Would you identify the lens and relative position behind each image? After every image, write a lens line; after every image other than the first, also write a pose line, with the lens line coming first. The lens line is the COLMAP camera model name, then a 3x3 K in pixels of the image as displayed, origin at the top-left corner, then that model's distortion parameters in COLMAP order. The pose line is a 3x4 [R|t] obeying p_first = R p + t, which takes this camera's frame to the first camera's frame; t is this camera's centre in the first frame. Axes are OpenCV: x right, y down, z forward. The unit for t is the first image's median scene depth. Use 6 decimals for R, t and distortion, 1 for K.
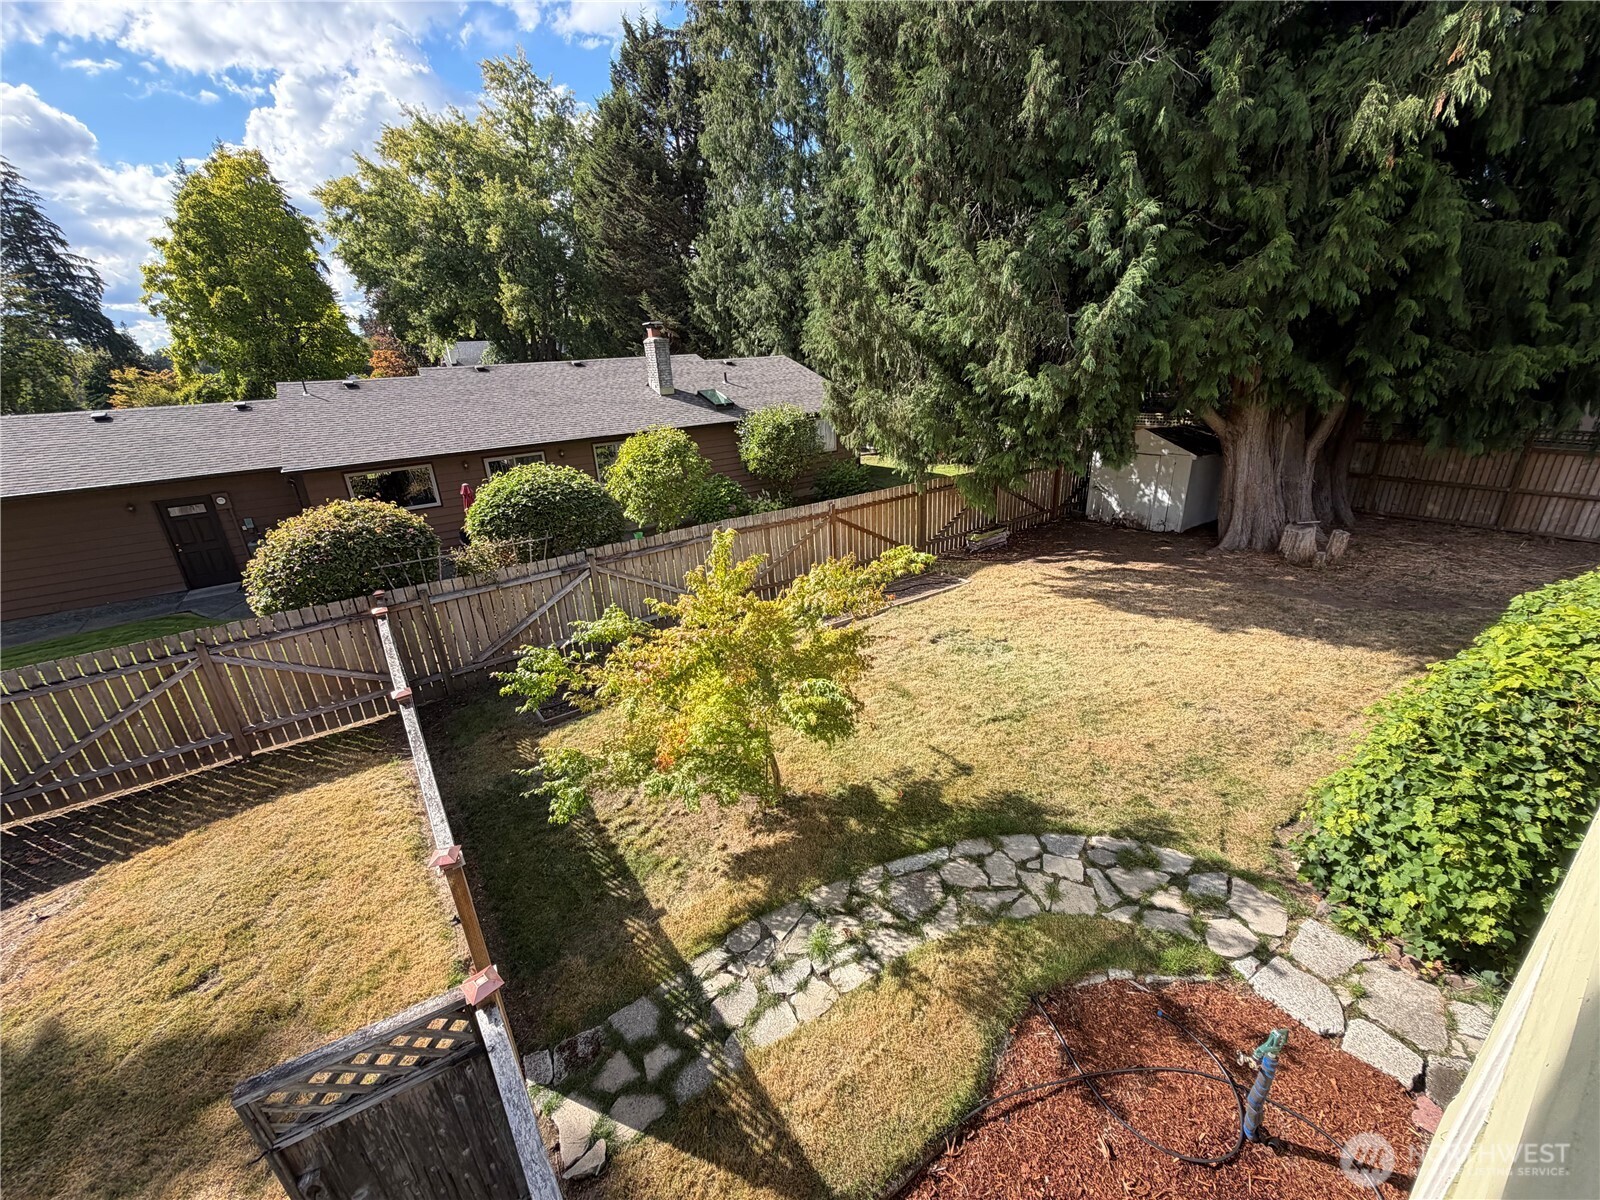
lens RADIAL K [[636.9, 0, 797.9], [0, 636.9, 599.7], [0, 0, 1]] dist [-0.001052, -0.000126]
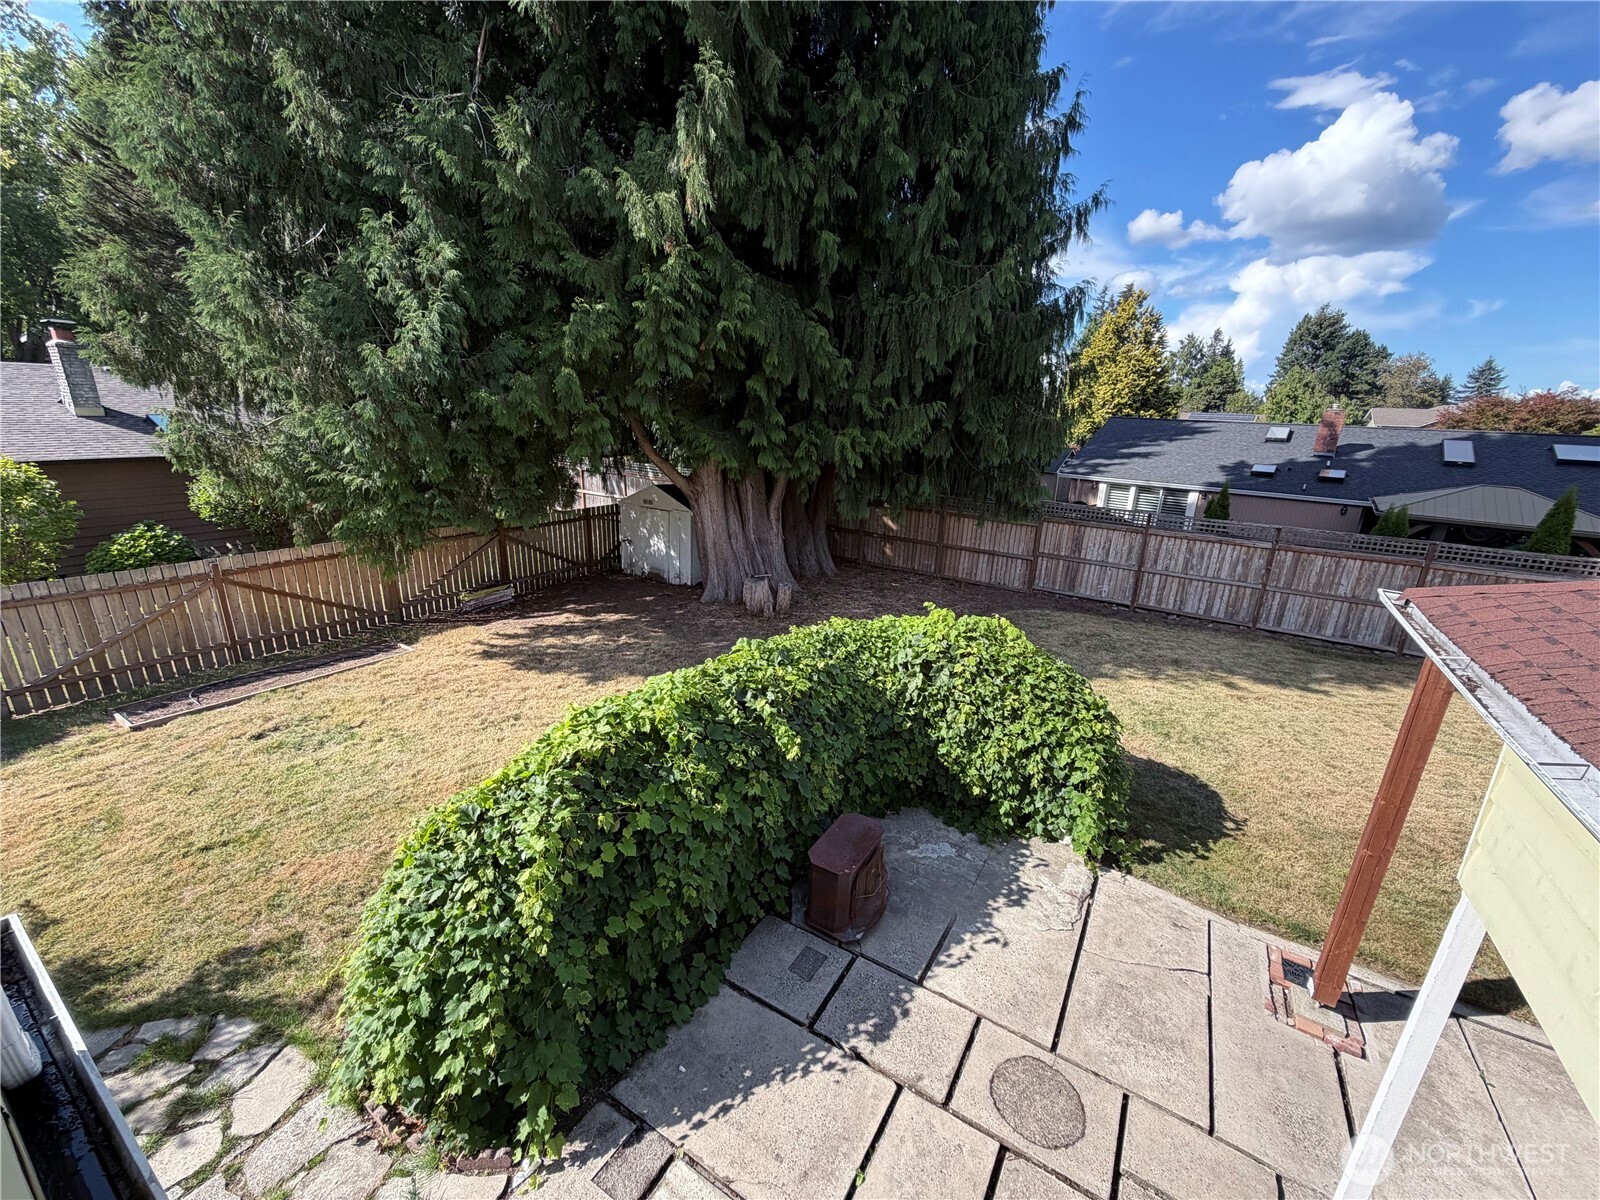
lens RADIAL K [[638.6, 0, 796.8], [0, 638.6, 599.7], [0, 0, 1]] dist [-0.000456, 0.000052]
pose [[0.917943, -0.033875, 0.395263, 0.389431], [0.061390, 0.996475, -0.057171, -0.014334], [-0.391933, 0.076745, 0.916787, -0.013414]]
